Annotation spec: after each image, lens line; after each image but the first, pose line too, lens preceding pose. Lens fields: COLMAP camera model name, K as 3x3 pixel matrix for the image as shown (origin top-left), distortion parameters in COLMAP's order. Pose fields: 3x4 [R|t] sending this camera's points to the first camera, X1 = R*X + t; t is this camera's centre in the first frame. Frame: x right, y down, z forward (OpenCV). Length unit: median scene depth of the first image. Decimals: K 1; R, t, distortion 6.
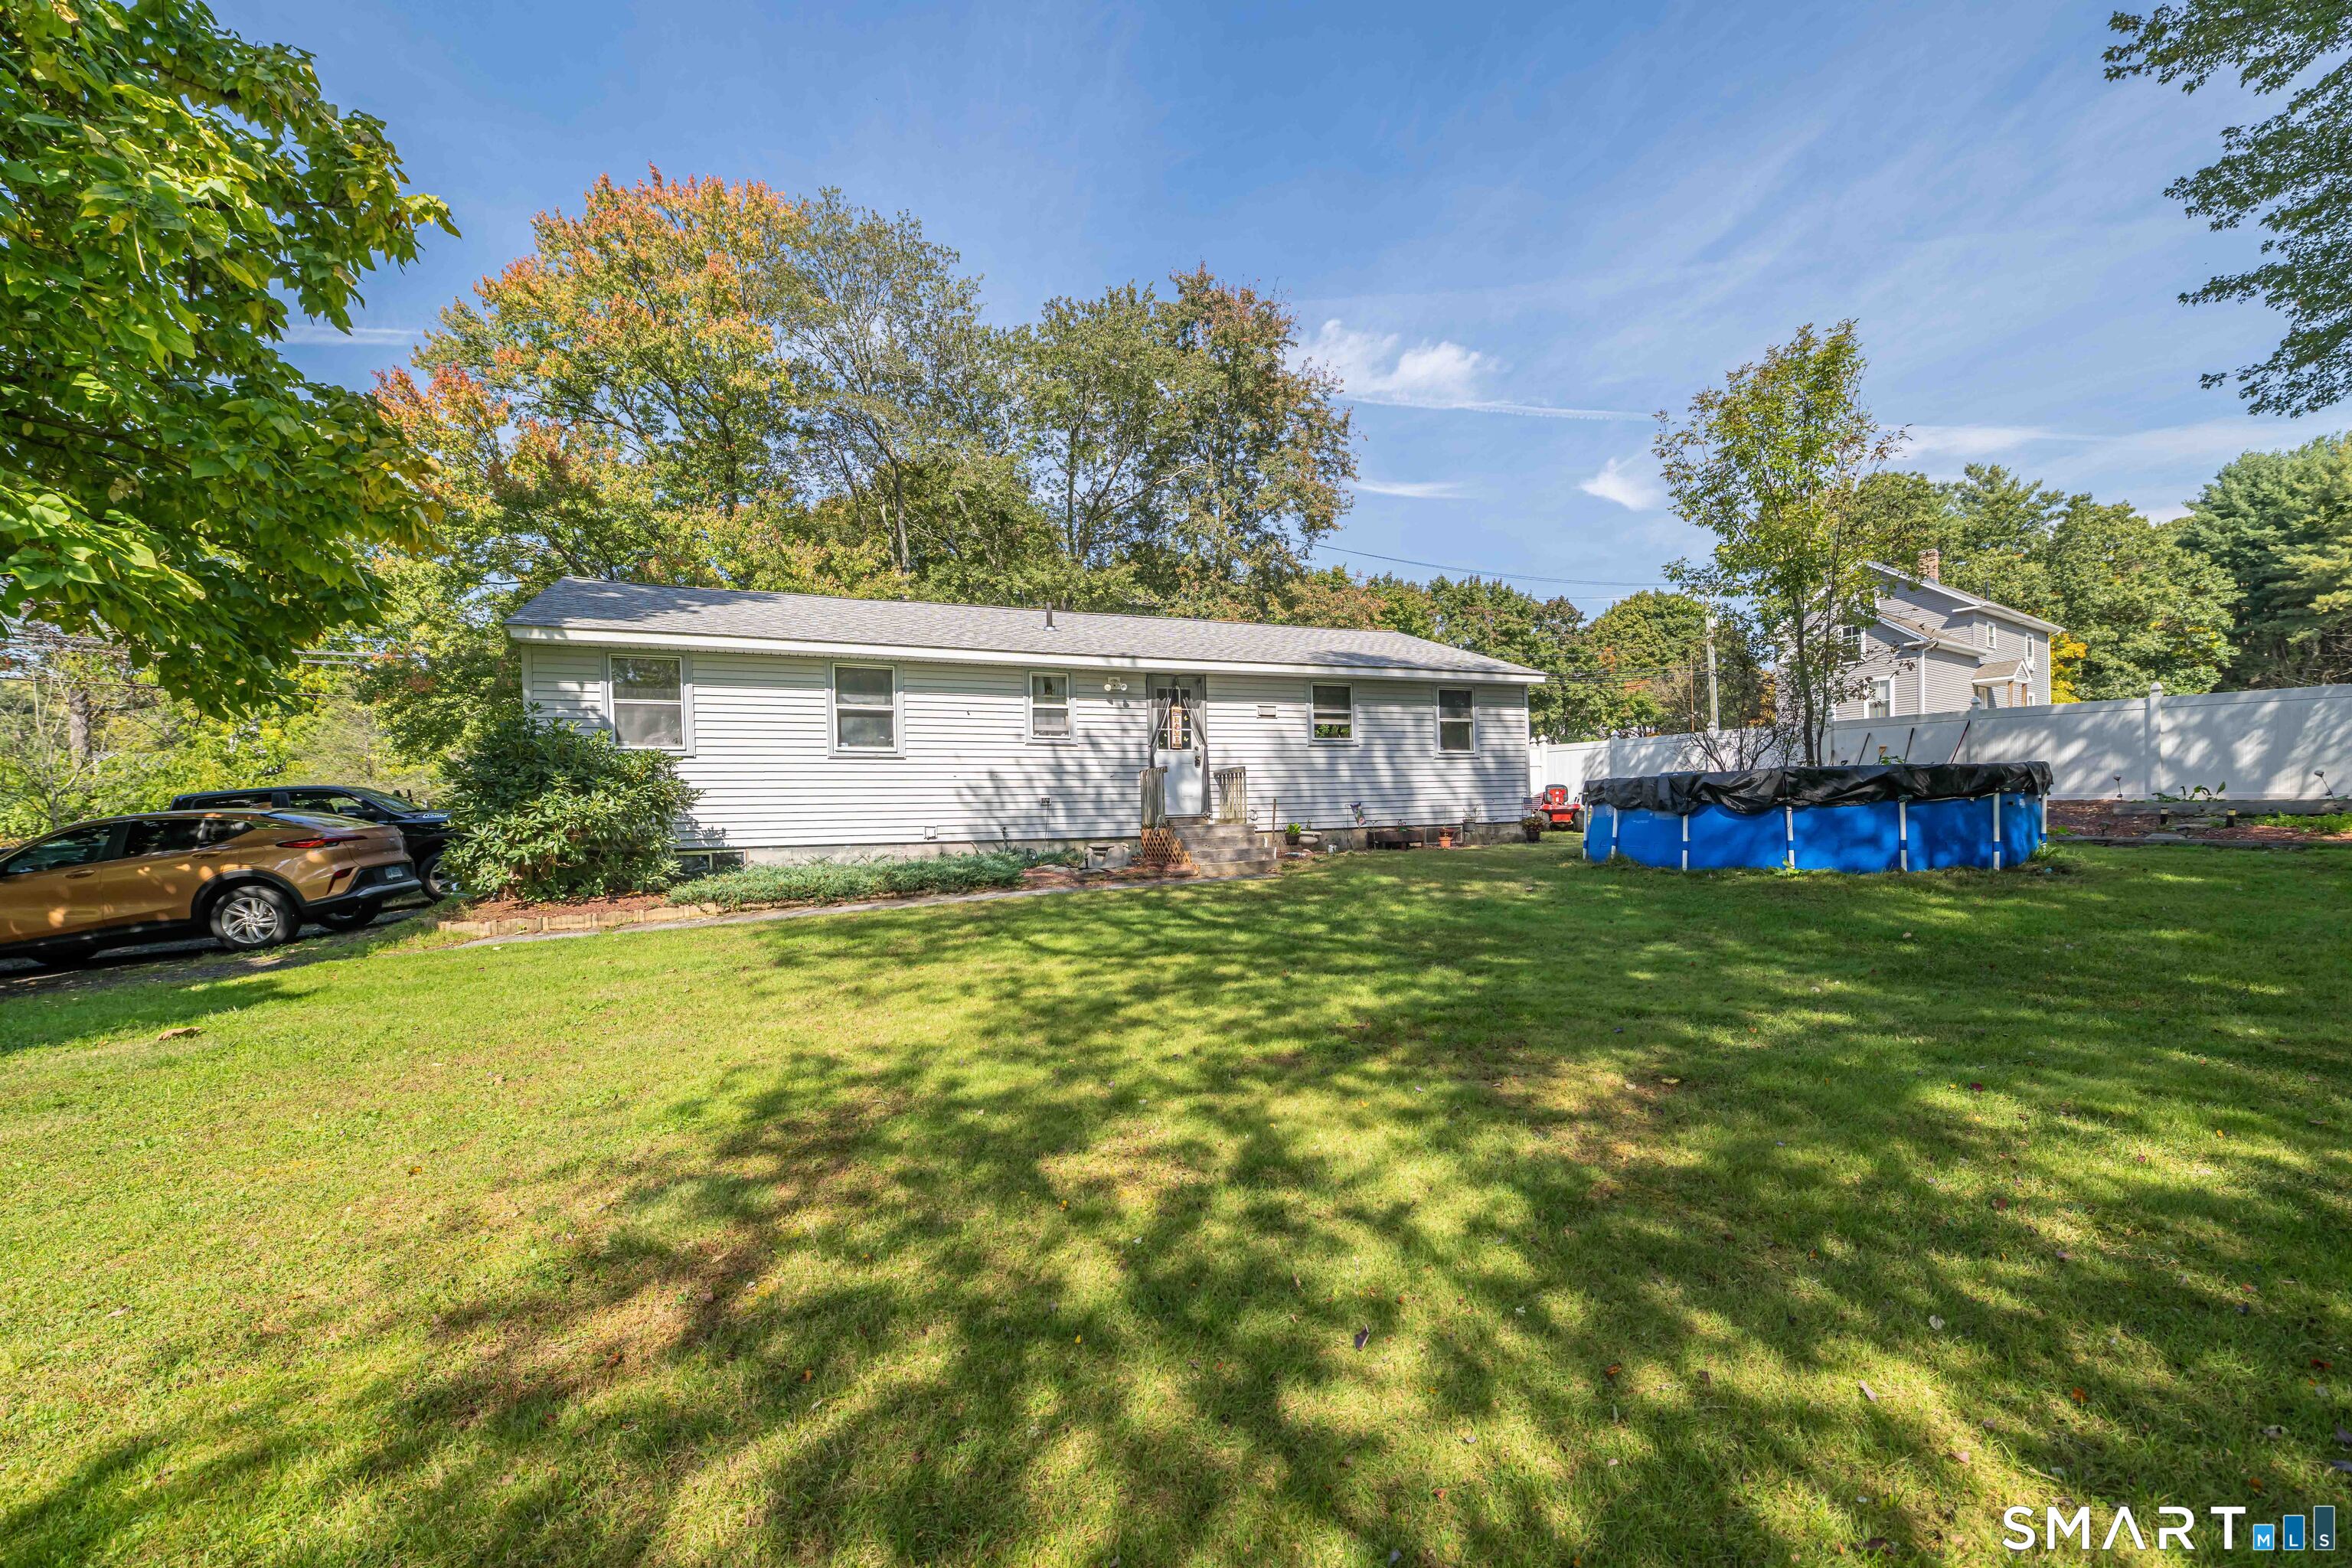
lens RADIAL K [[1017.3, 0, 1173.7], [0, 1017.3, 834.0], [0, 0, 1]] dist [0.022623, 0.000050]
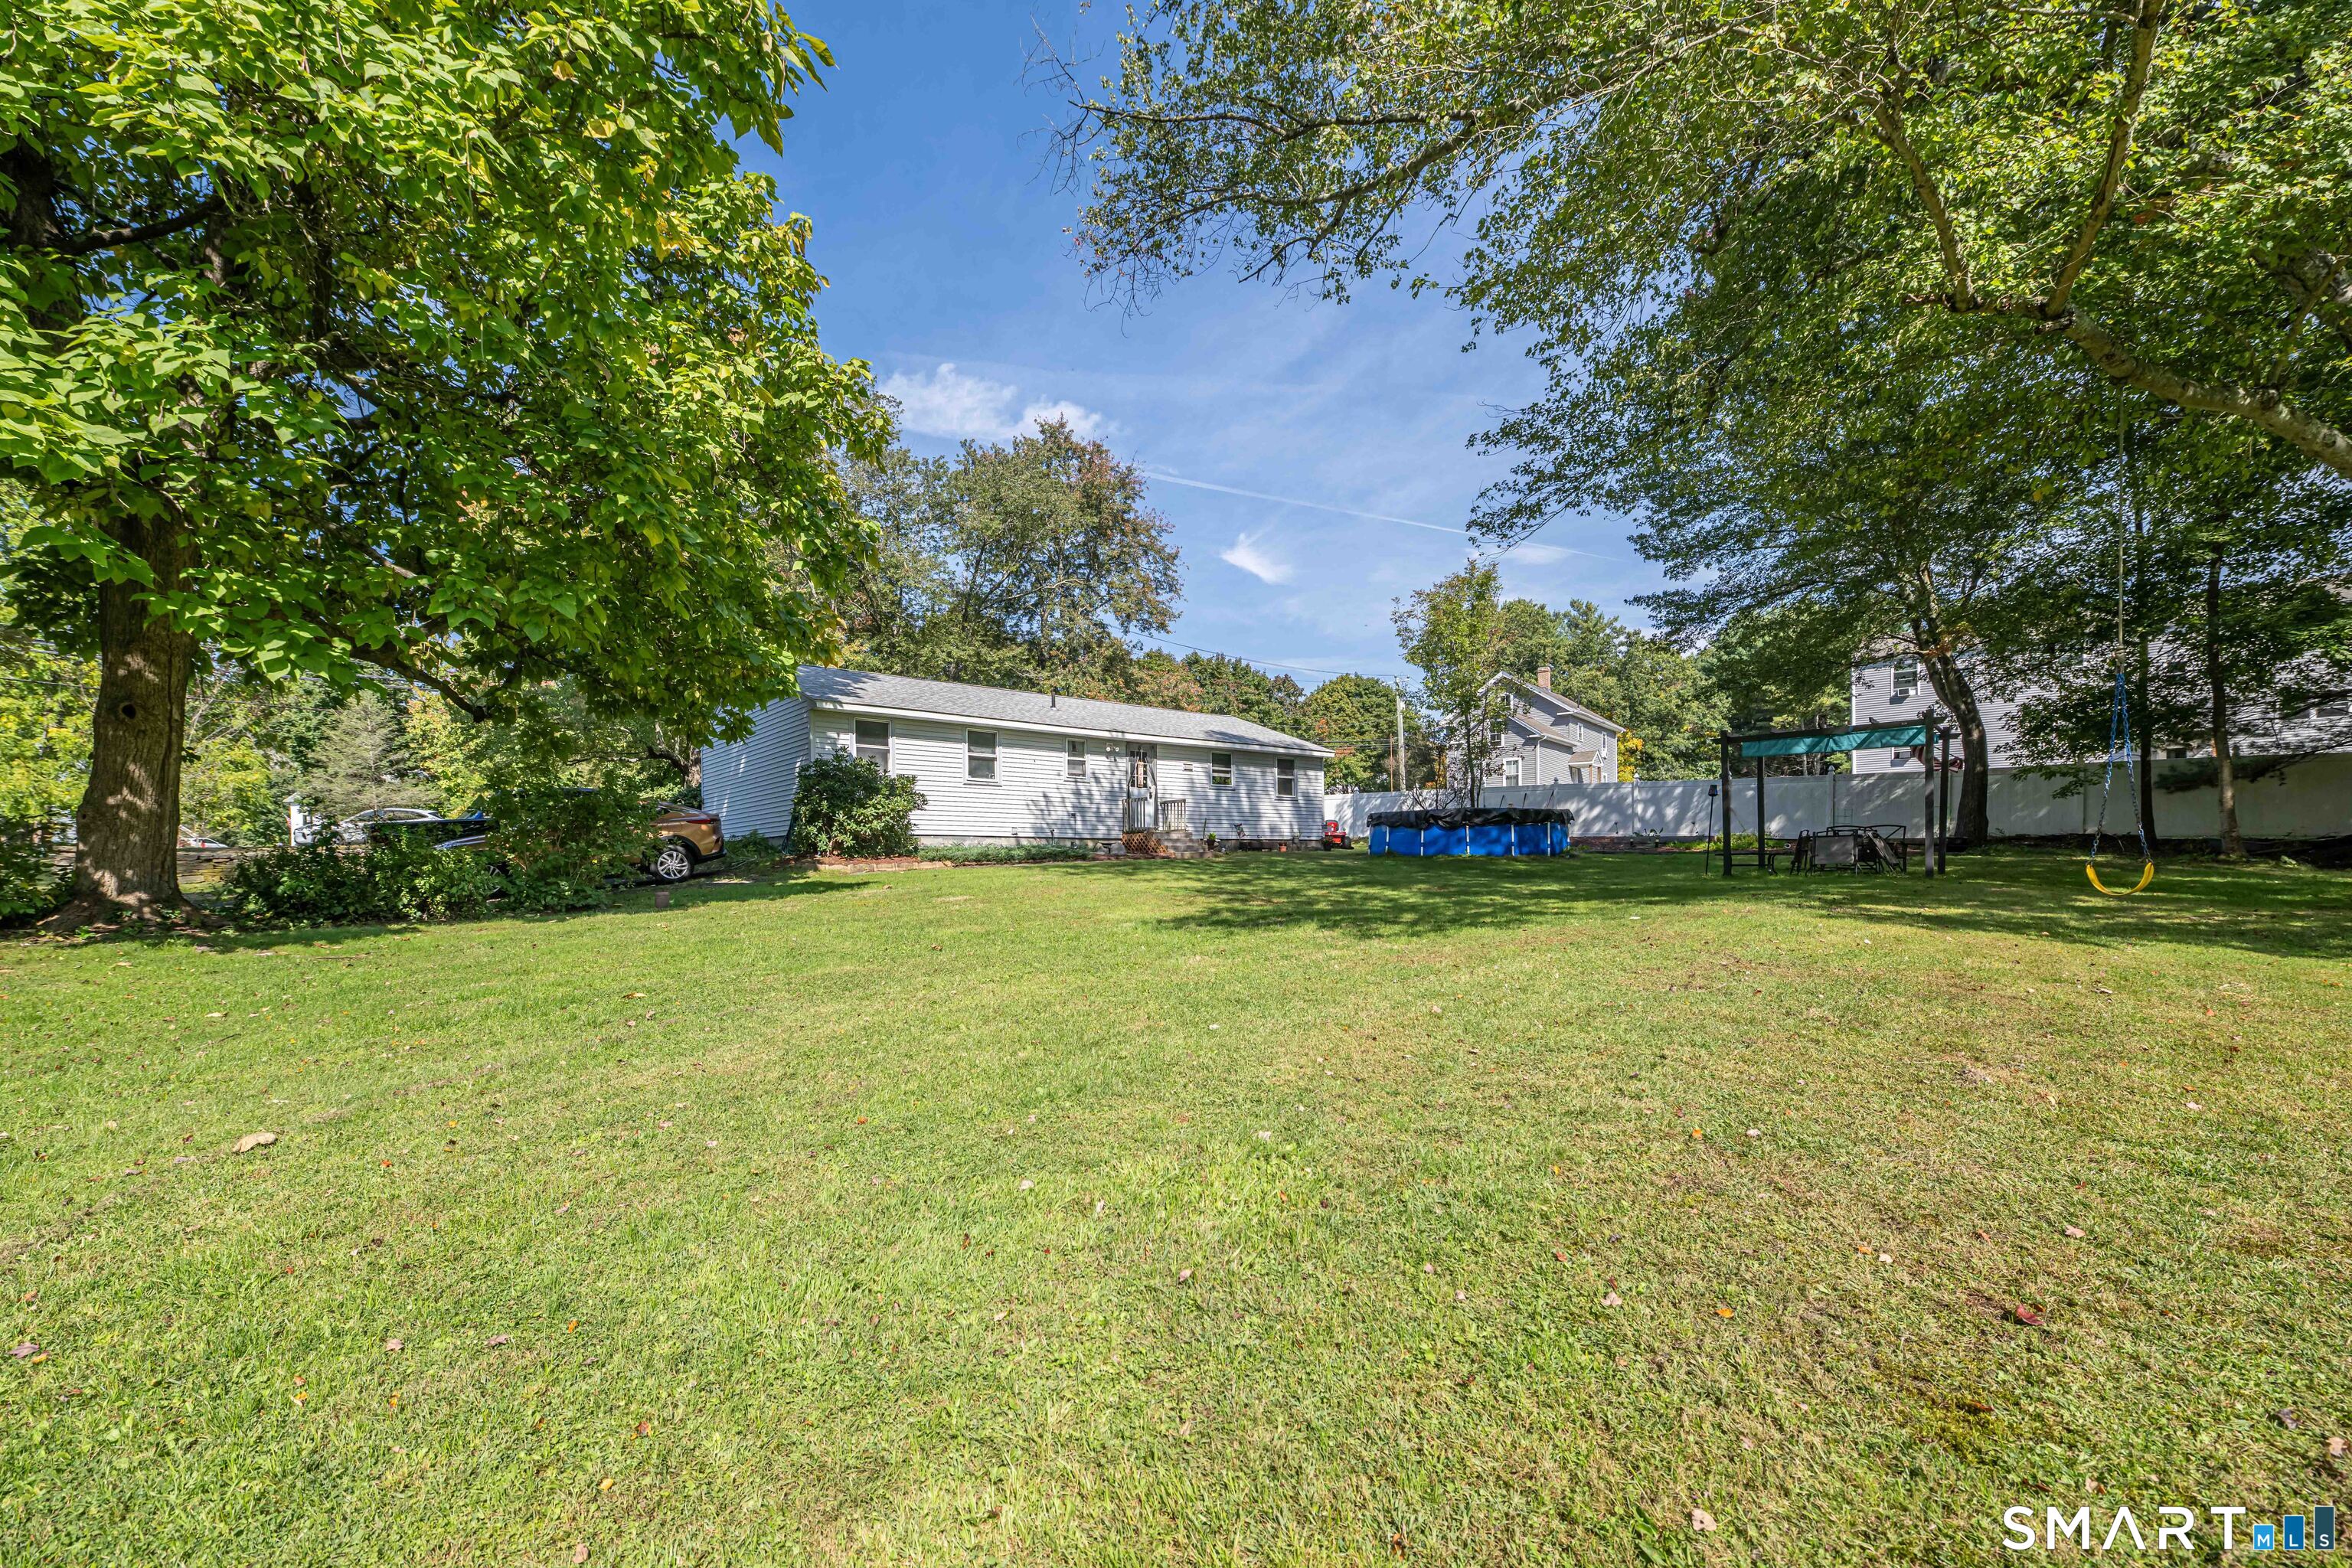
lens RADIAL K [[1017.3, 0, 1173.7], [0, 1017.3, 834.0], [0, 0, 1]] dist [0.022623, 0.000050]
pose [[0.962024, 0.029350, 0.271381, -0.368765], [-0.017545, 0.998795, -0.045824, 0.064121], [-0.272399, 0.039323, 0.961381, -0.575040]]
